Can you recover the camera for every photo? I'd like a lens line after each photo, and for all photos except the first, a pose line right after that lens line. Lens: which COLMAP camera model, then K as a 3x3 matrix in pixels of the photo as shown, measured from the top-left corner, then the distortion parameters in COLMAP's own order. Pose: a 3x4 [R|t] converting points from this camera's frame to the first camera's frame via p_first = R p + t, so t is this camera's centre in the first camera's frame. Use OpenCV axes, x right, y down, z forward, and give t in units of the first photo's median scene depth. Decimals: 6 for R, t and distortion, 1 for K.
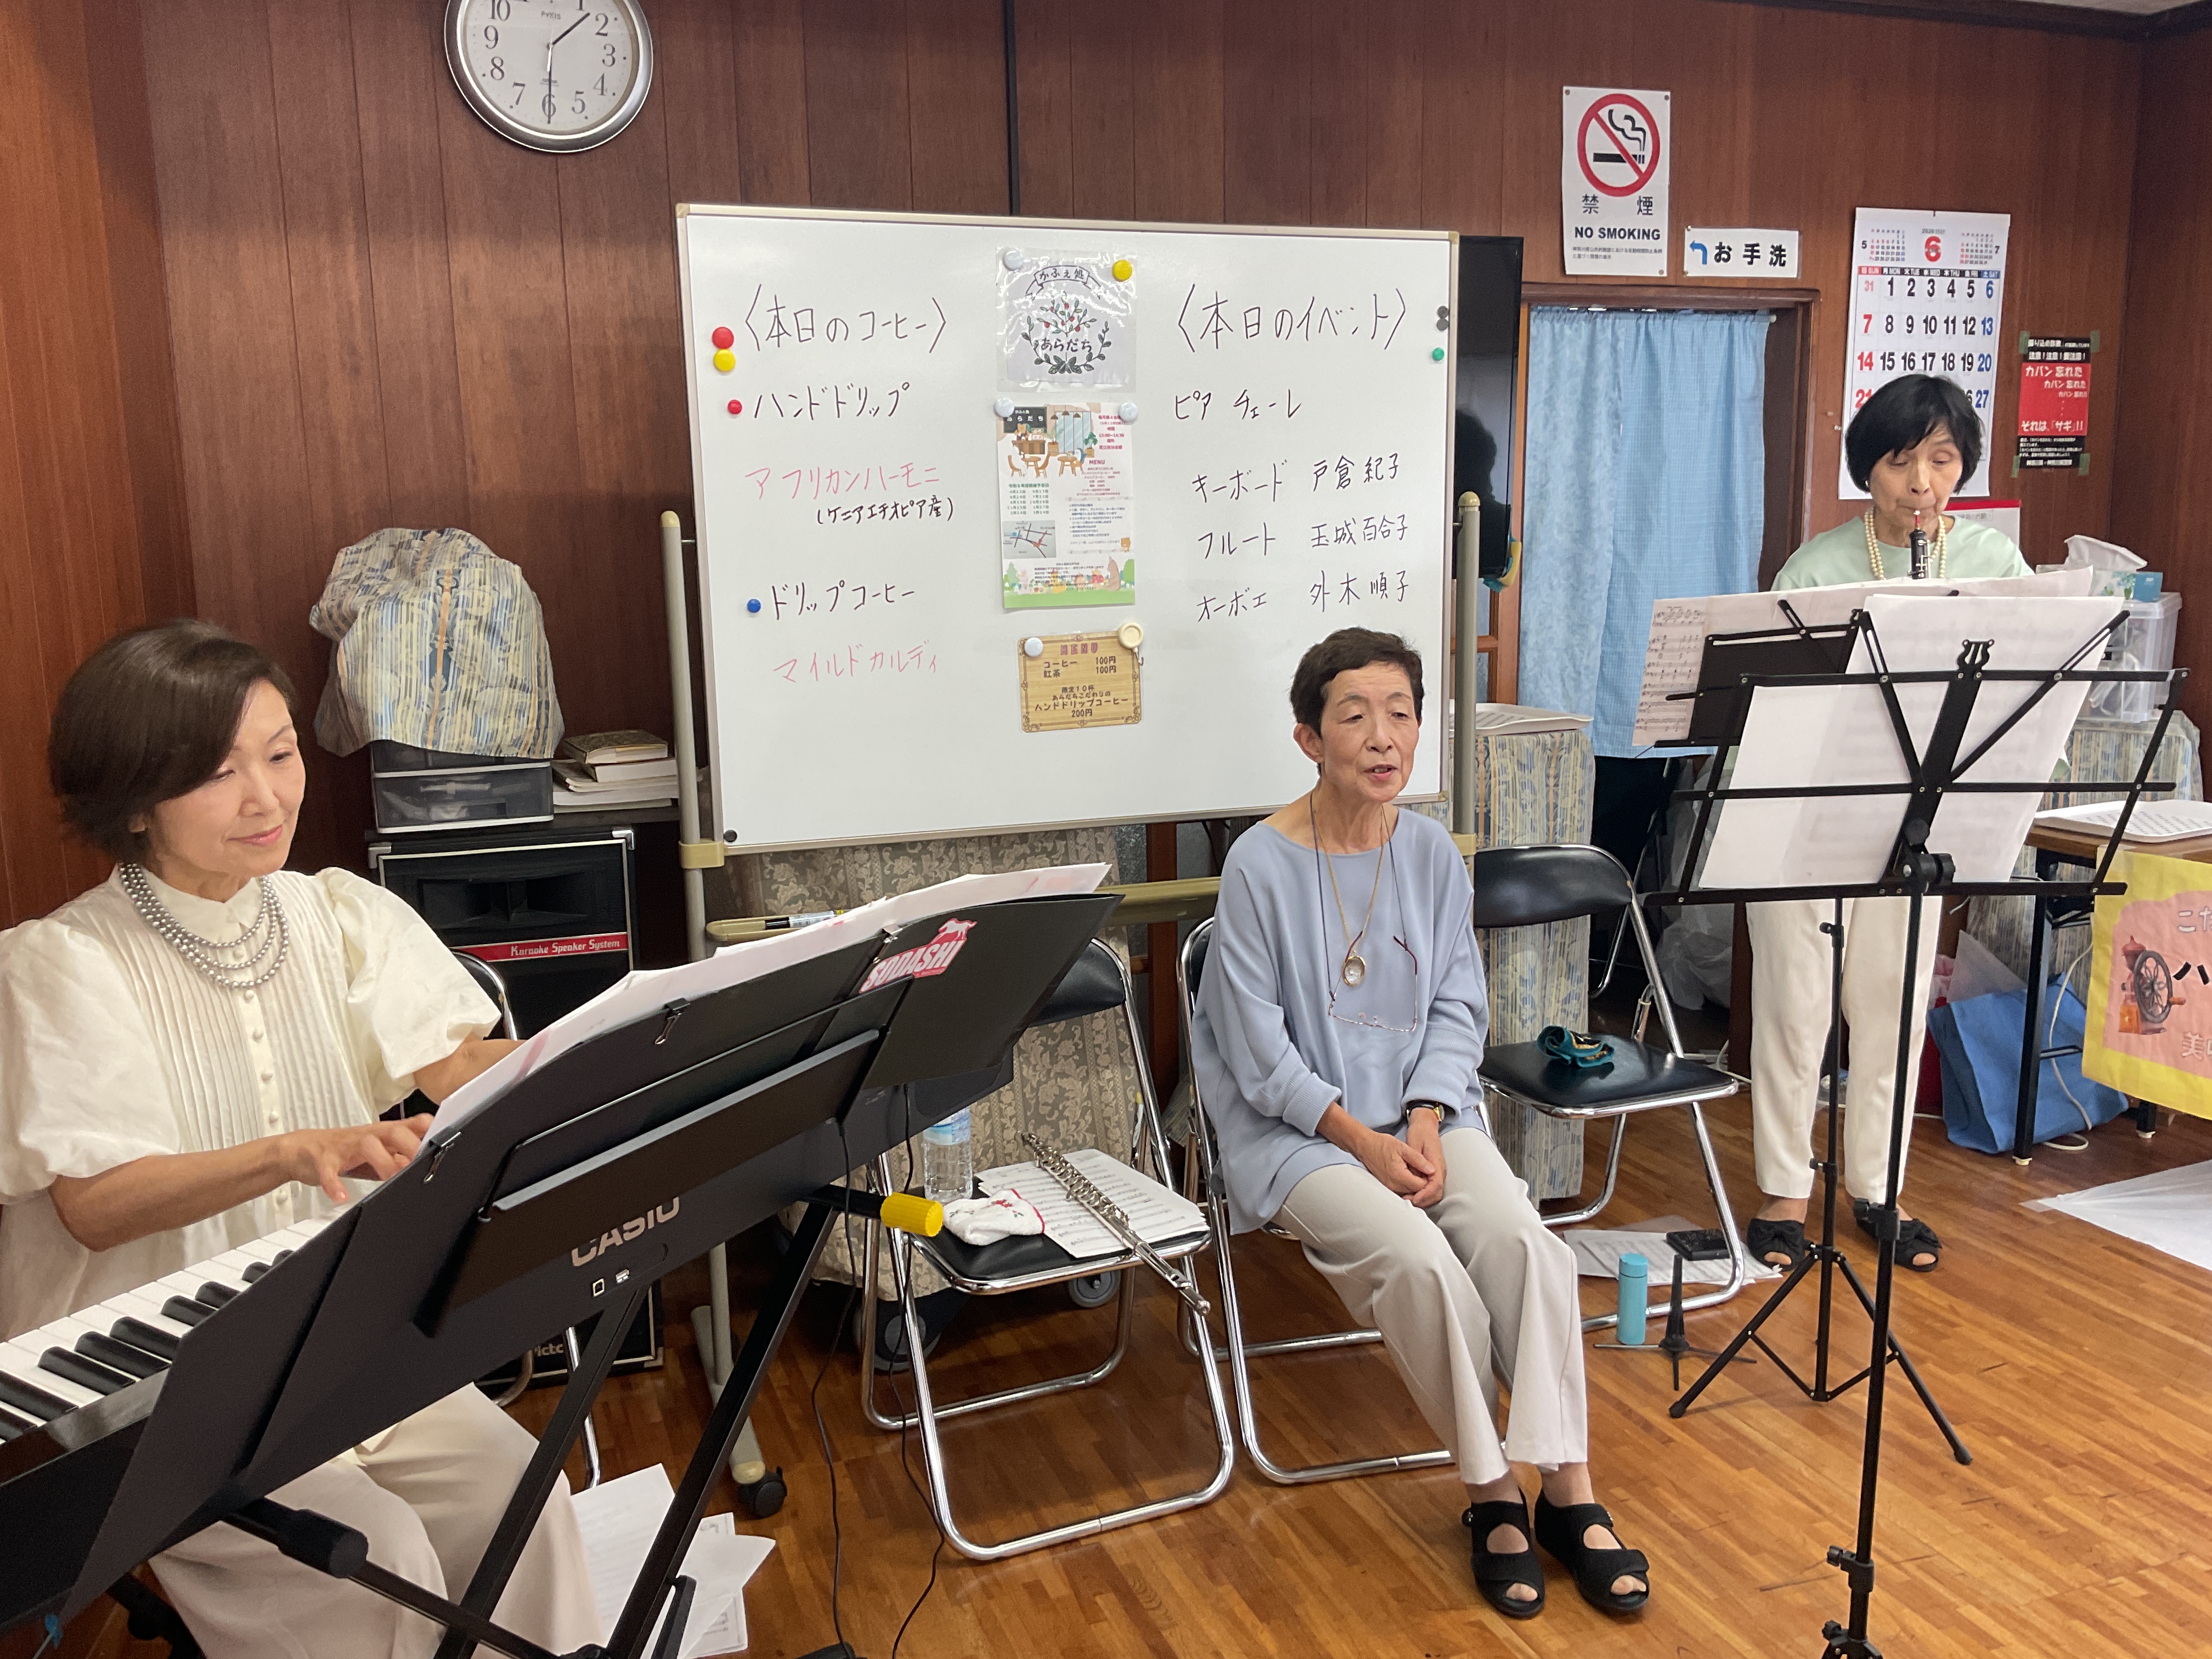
lens RADIAL K [[1856.5, 0, 1113.2], [0, 1856.5, 805.5], [0, 0, 1]] dist [0.096314, -0.177607]
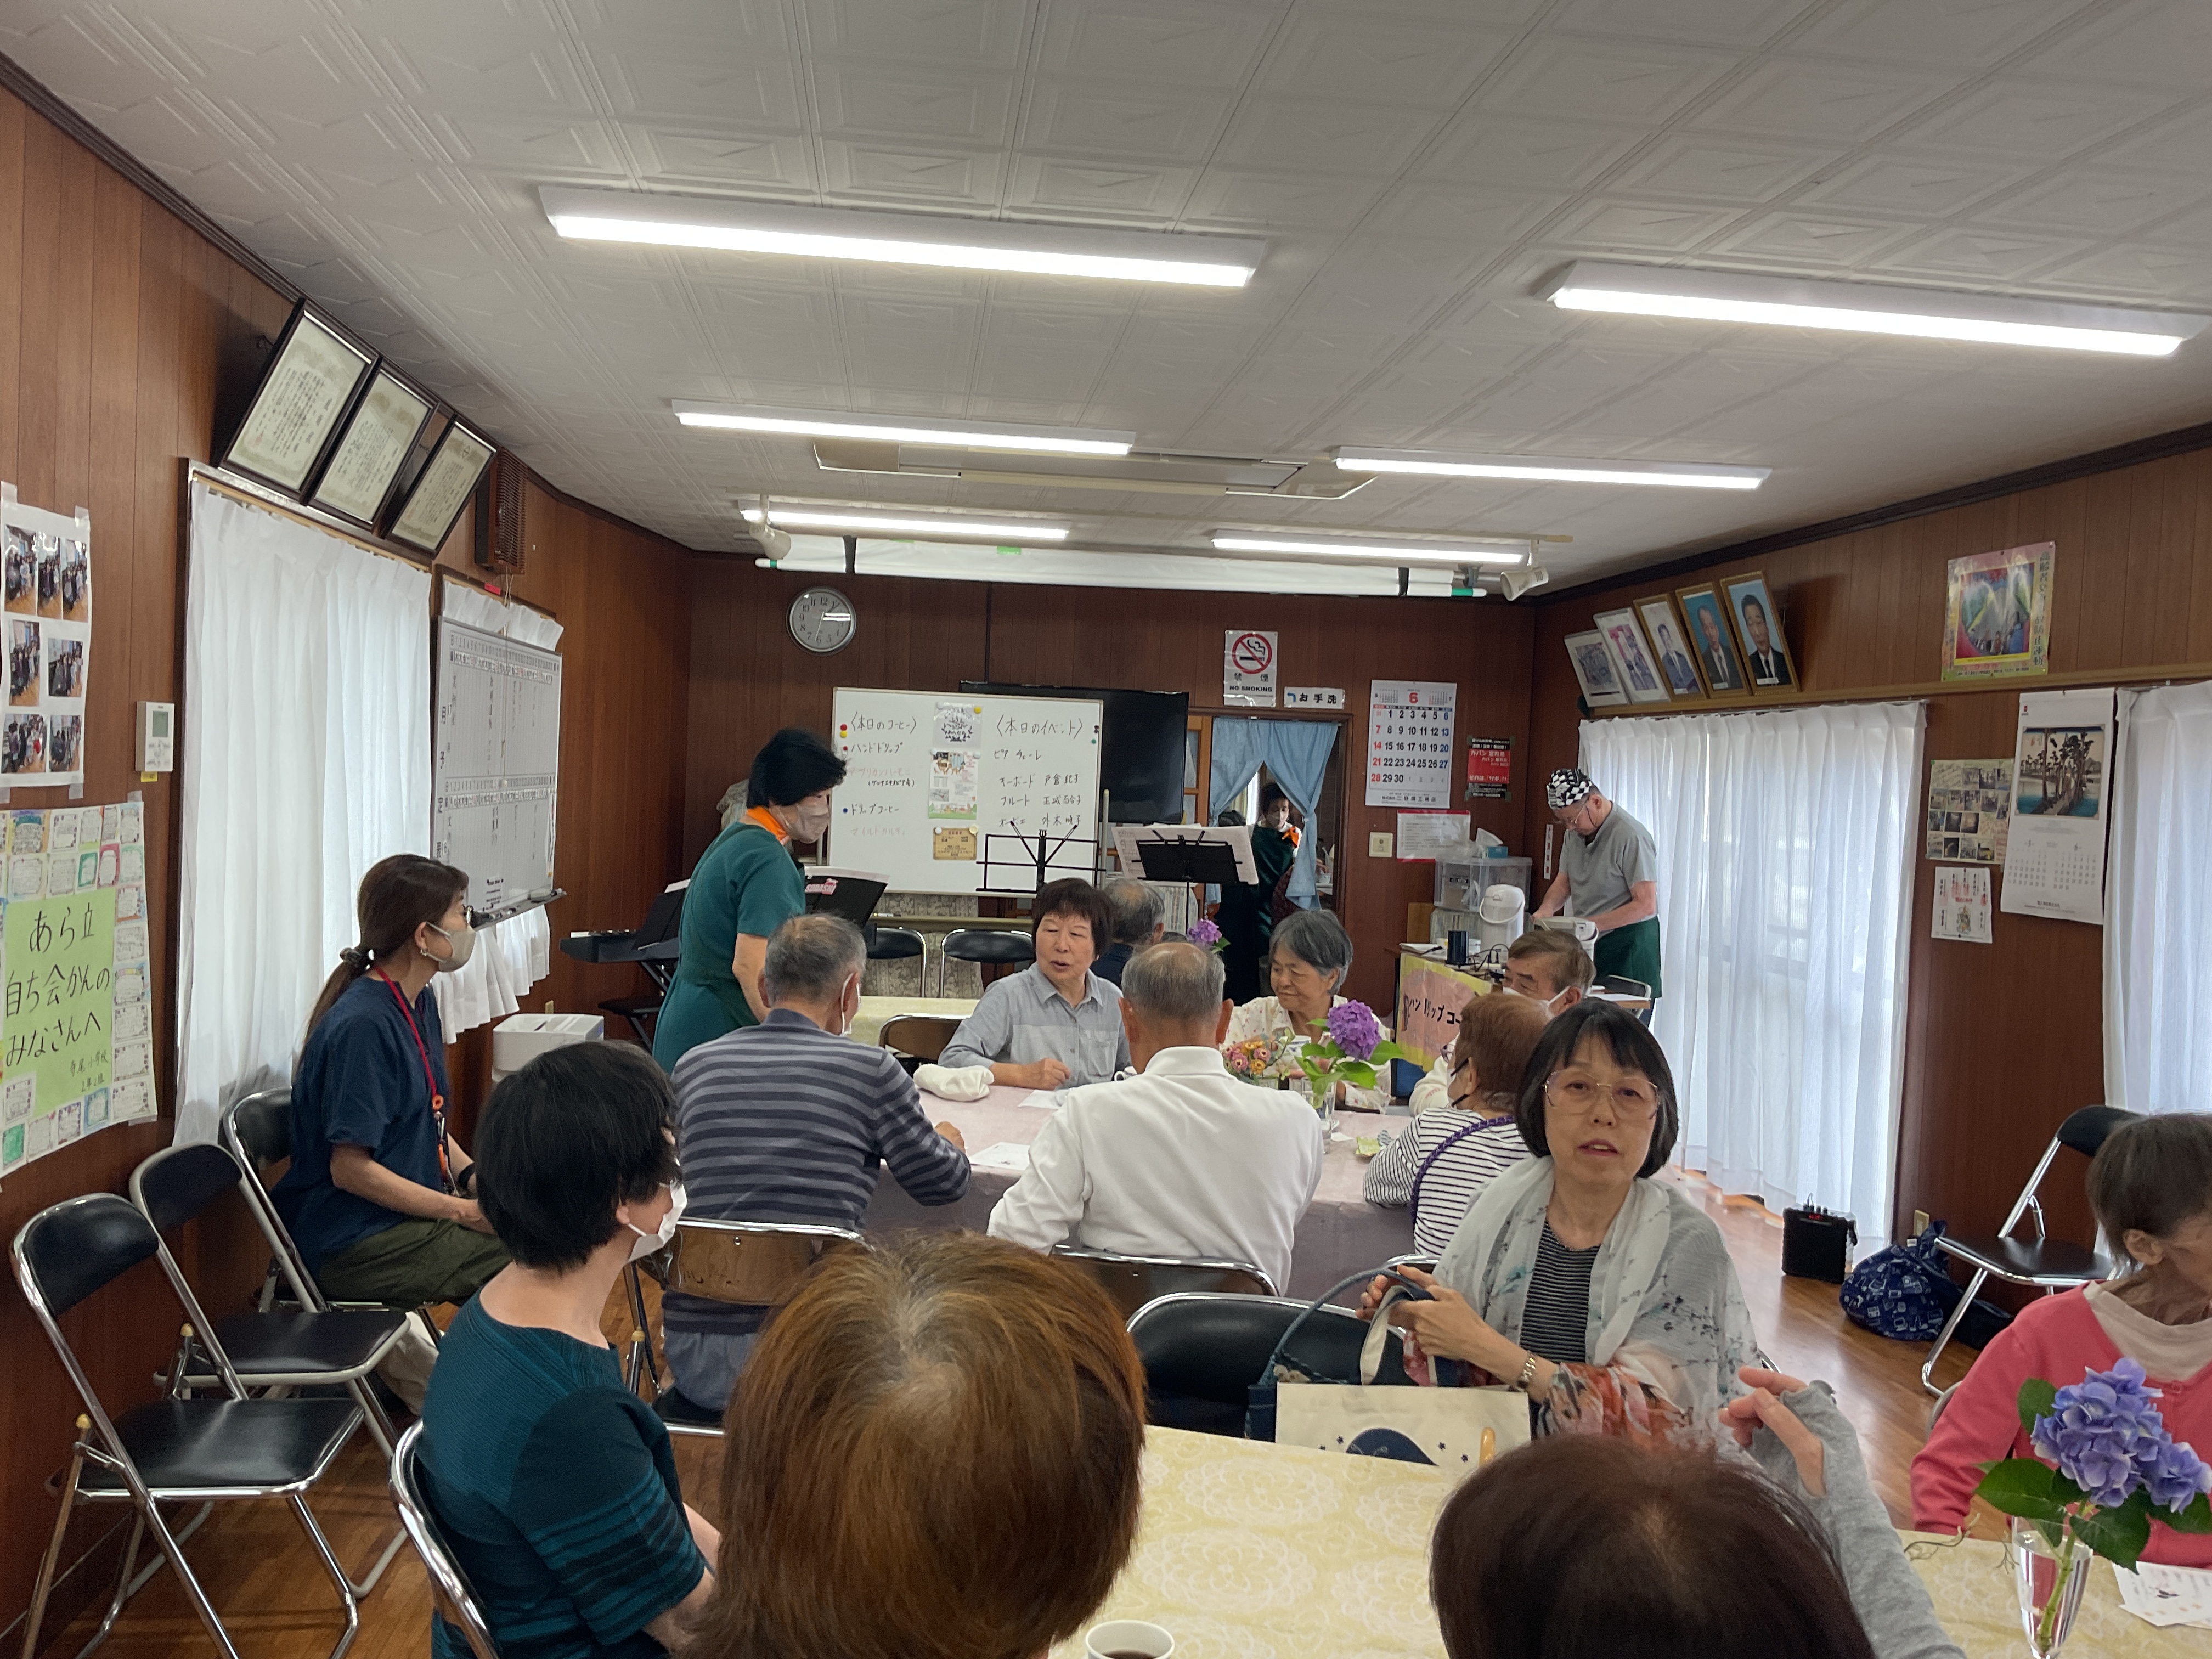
lens RADIAL K [[1856.5, 0, 1113.2], [0, 1856.5, 805.5], [0, 0, 1]] dist [0.096314, -0.177607]
pose [[0.966543, 0.062658, -0.248732, 0.700370], [-0.098306, 0.986150, -0.133583, 0.177319], [0.236917, 0.153565, 0.959316, -1.299334]]
